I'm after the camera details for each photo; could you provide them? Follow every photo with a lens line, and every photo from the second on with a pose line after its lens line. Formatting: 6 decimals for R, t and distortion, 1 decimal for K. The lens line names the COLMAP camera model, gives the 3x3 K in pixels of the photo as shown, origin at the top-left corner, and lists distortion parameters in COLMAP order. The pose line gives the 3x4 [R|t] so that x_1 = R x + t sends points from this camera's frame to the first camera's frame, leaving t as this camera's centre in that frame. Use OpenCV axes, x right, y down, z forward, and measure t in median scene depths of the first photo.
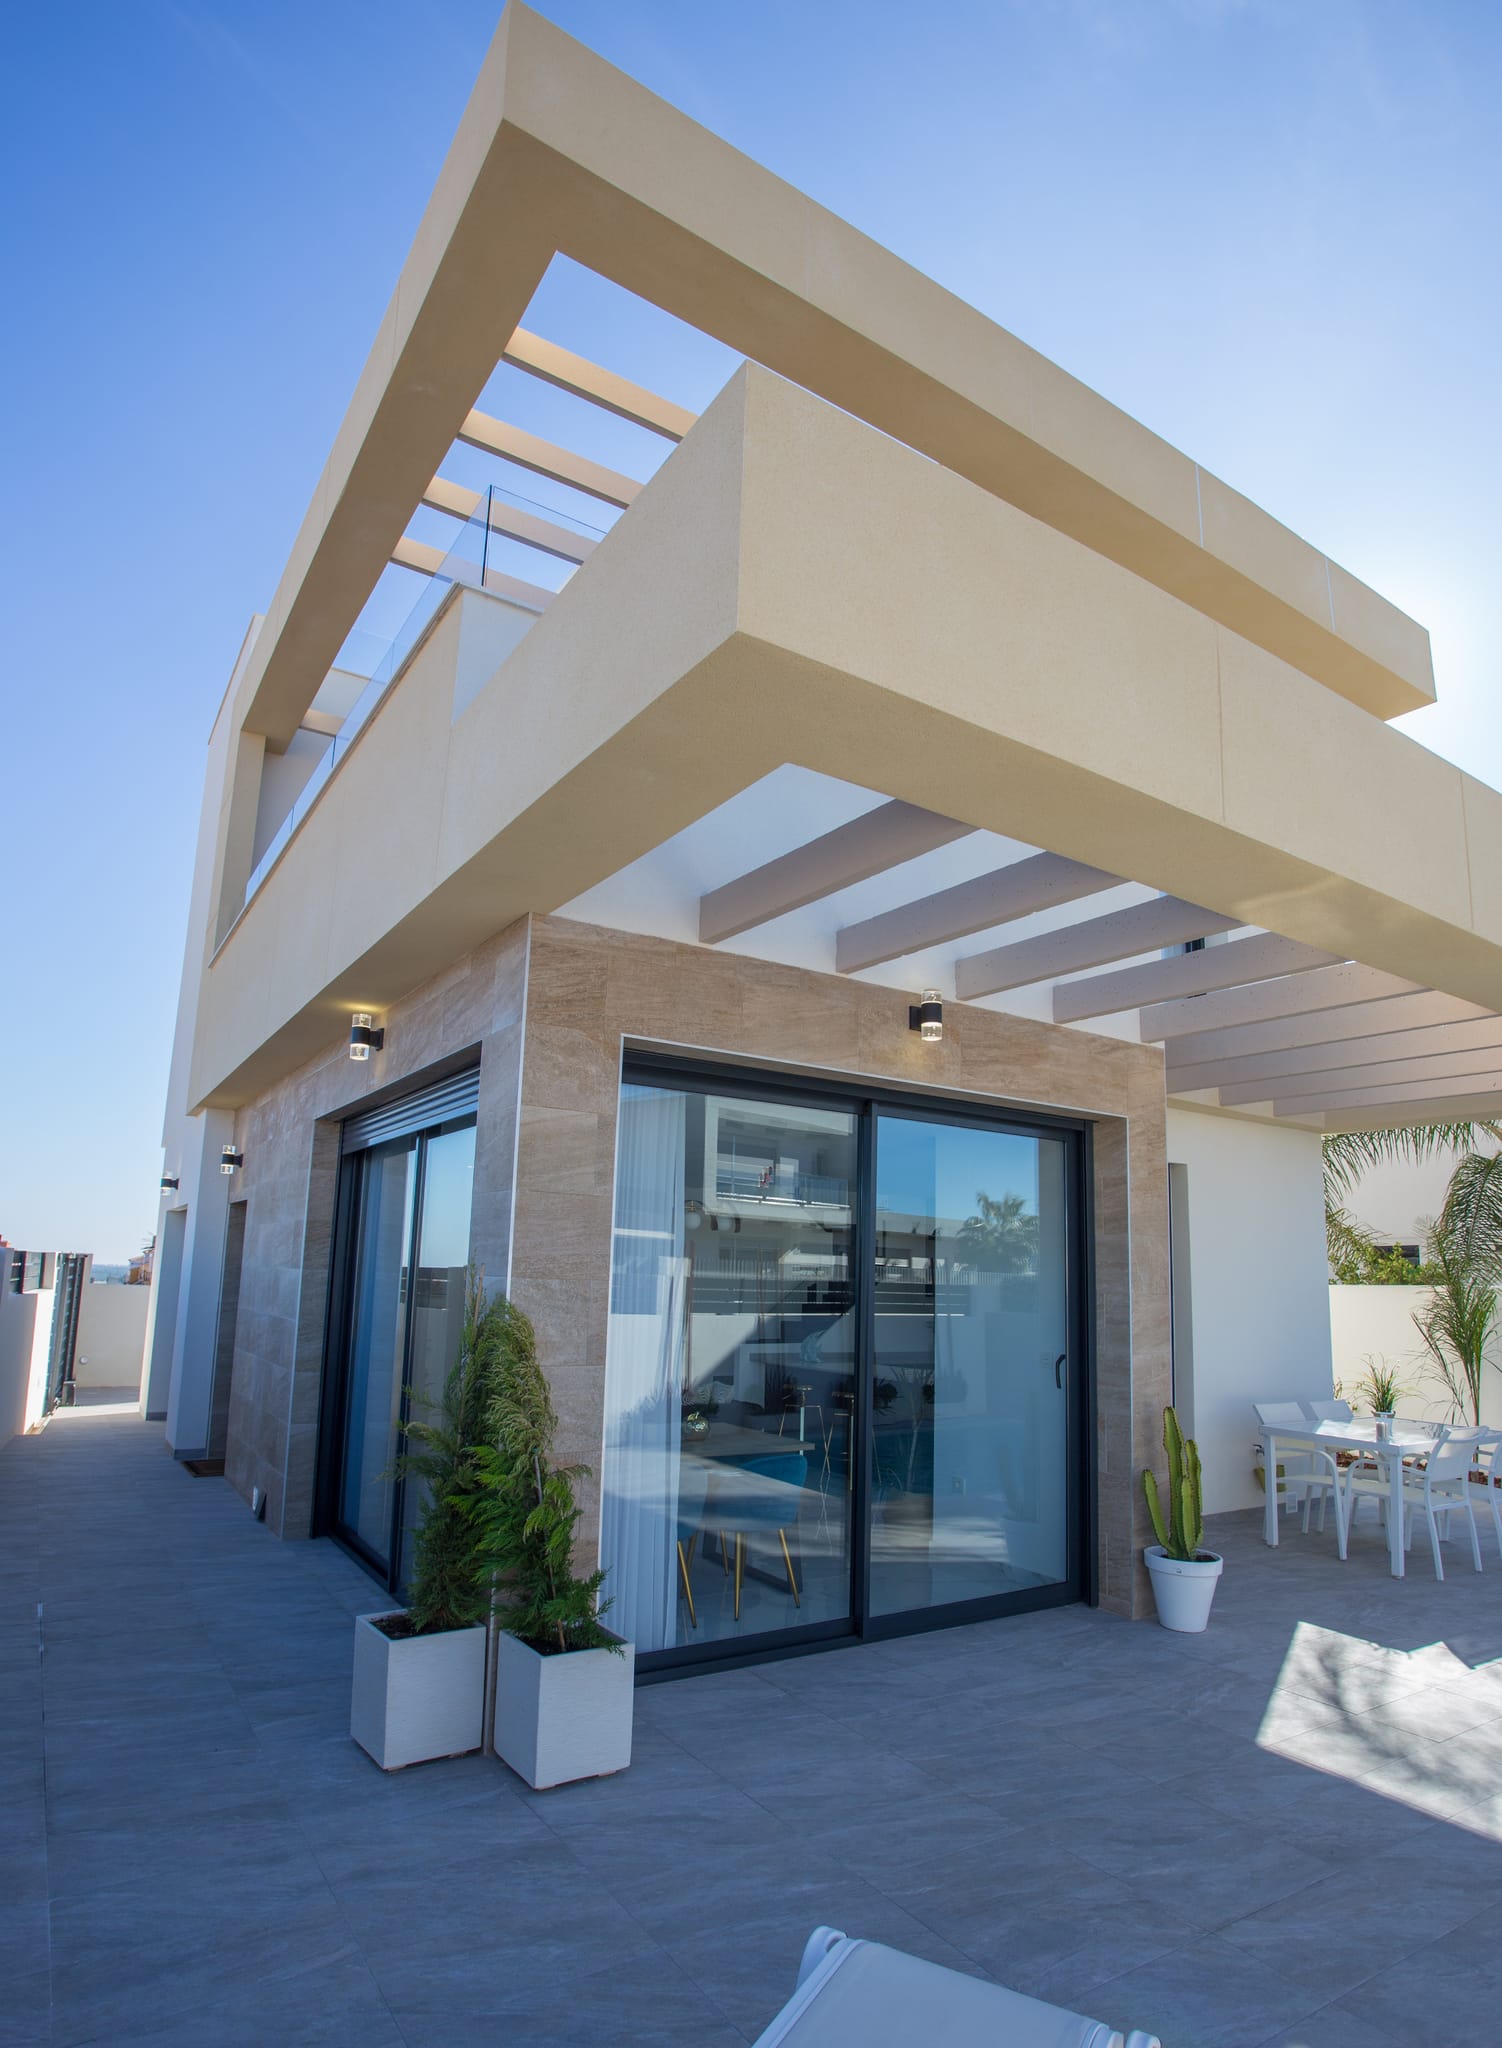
lens RADIAL K [[1109.0, 0, 735.0], [0, 1109.0, 1116.0], [0, 0, 1]] dist [-0.074648, 0.028234]
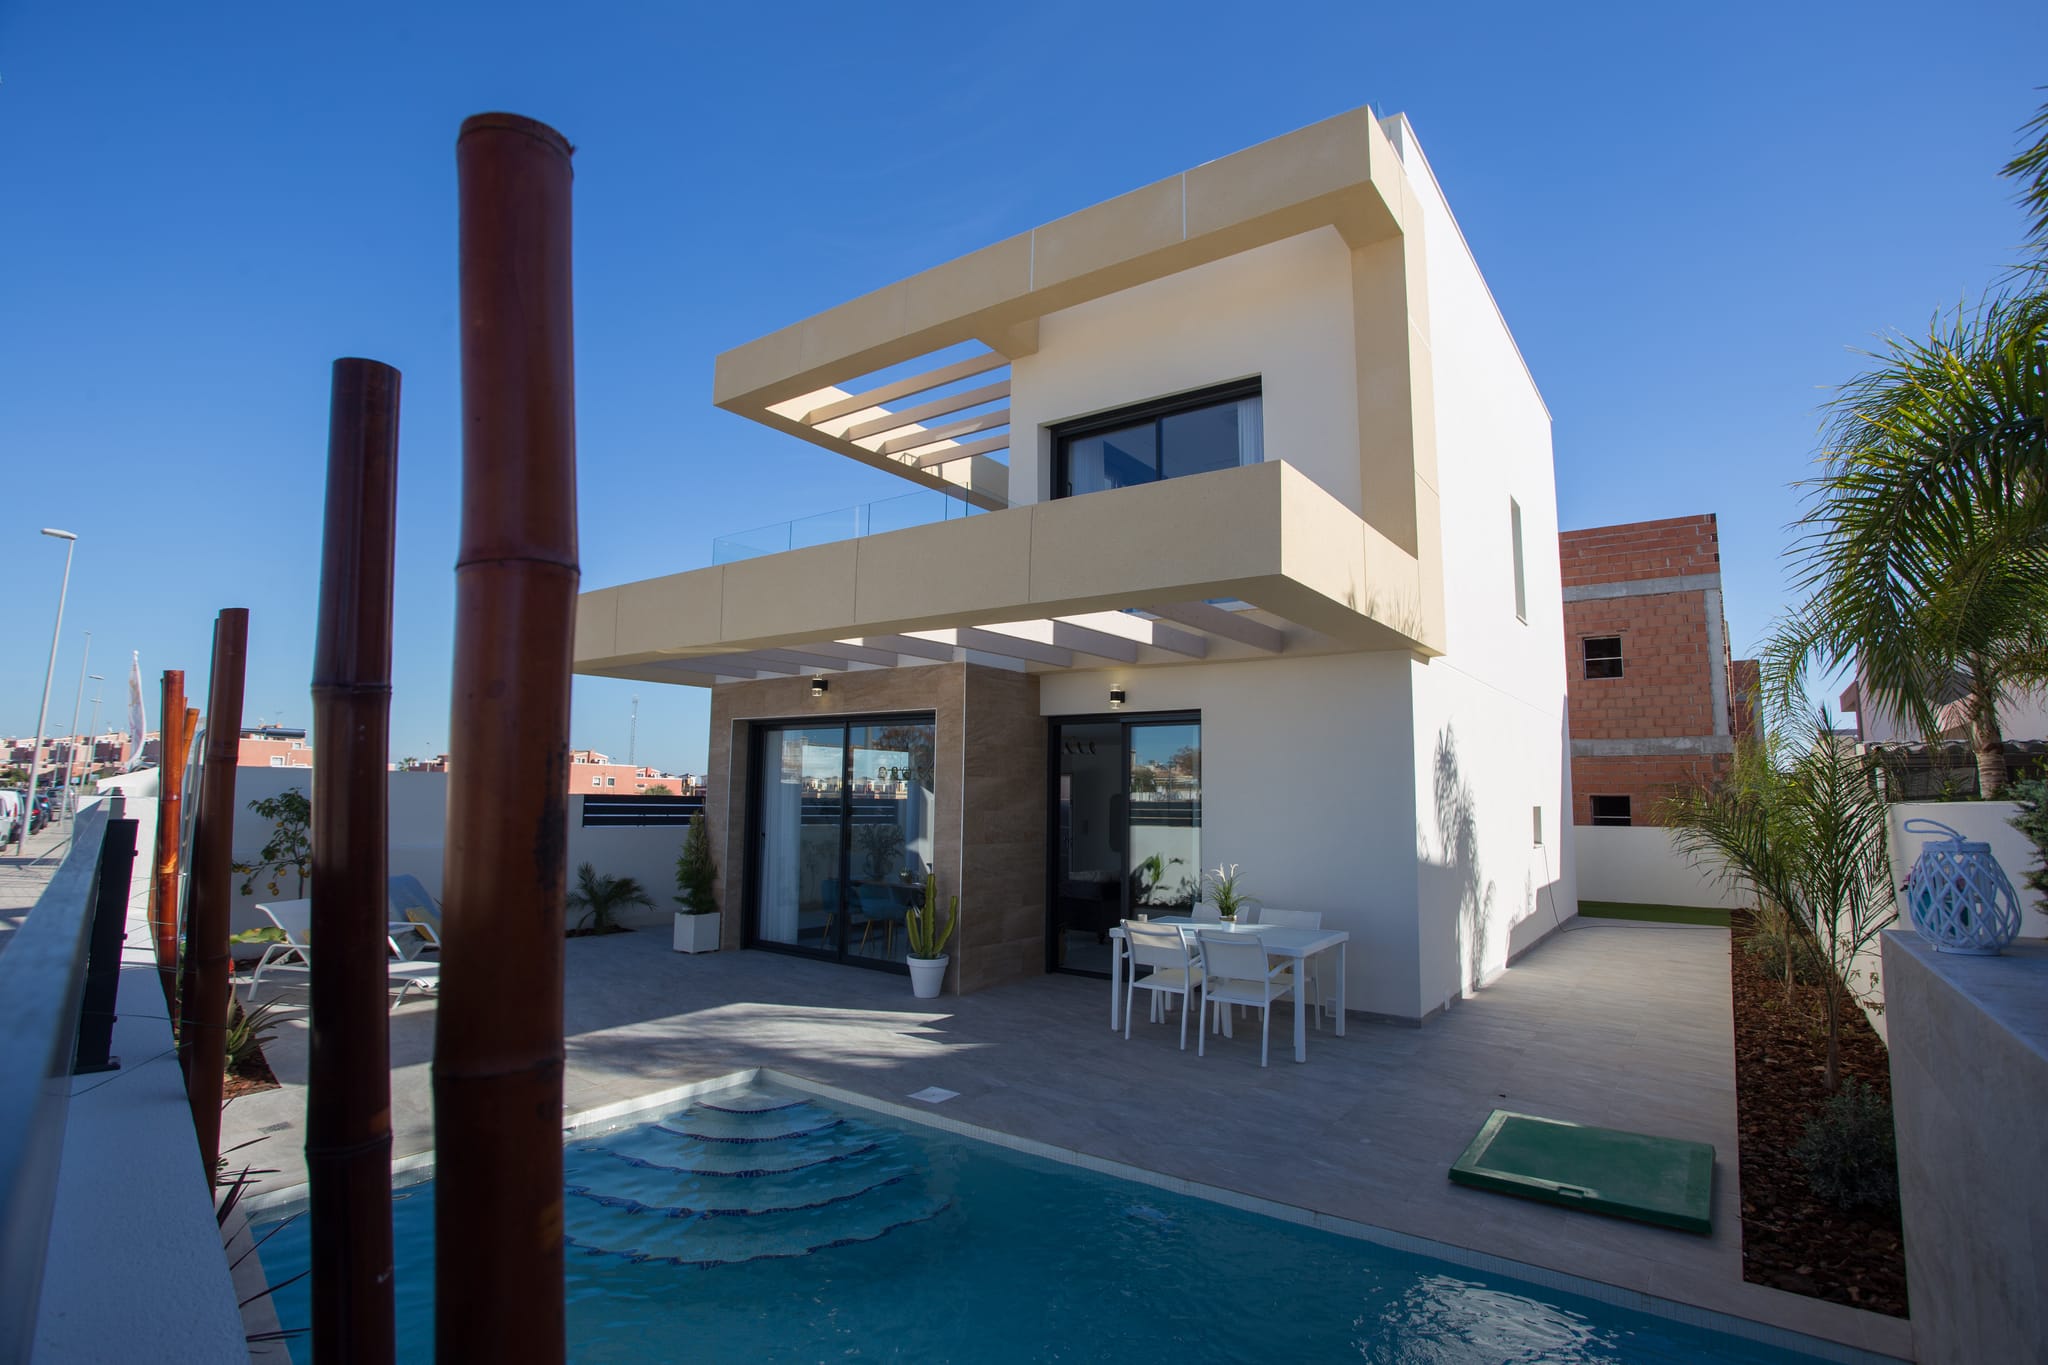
lens RADIAL K [[986.7, 0, 1035.2], [0, 986.7, 678.0], [0, 0, 1]] dist [-0.084727, 0.041718]
pose [[0.371983, -0.133059, -0.918653, 1.998759], [0.136139, 0.986791, -0.087802, 0.120342], [0.918202, -0.092403, 0.385184, 0.586399]]
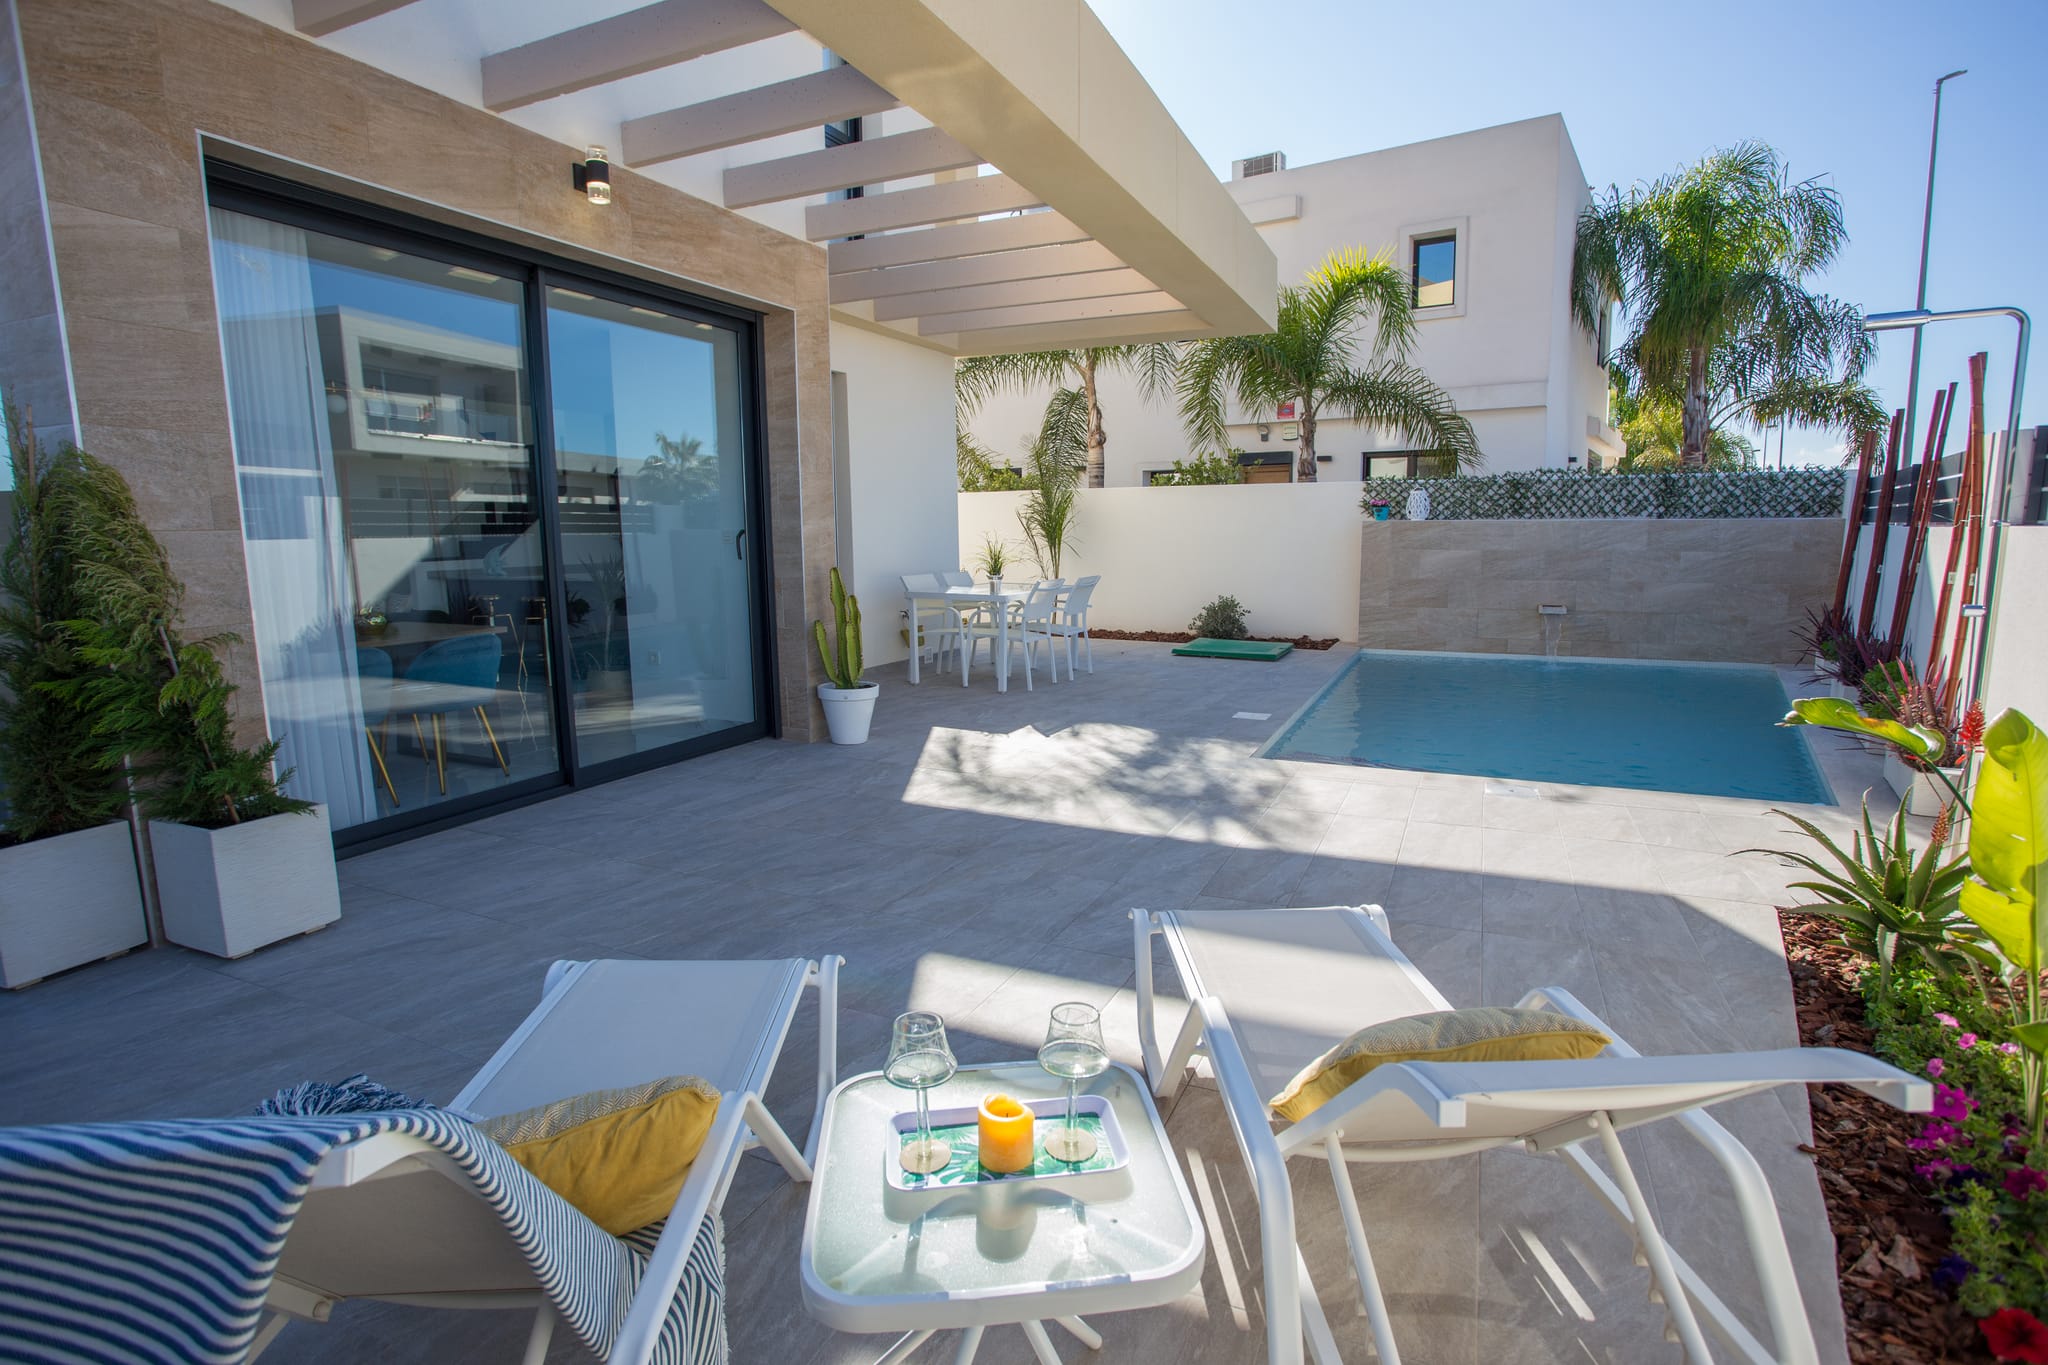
lens RADIAL K [[989.3, 0, 1038.1], [0, 989.3, 677.4], [0, 0, 1]] dist [-0.068921, 0.027275]
pose [[0.837276, -0.118454, 0.533795, -0.002204], [-0.047844, 0.956635, 0.287332, 0.064113], [-0.544683, -0.266115, 0.795301, -0.002608]]
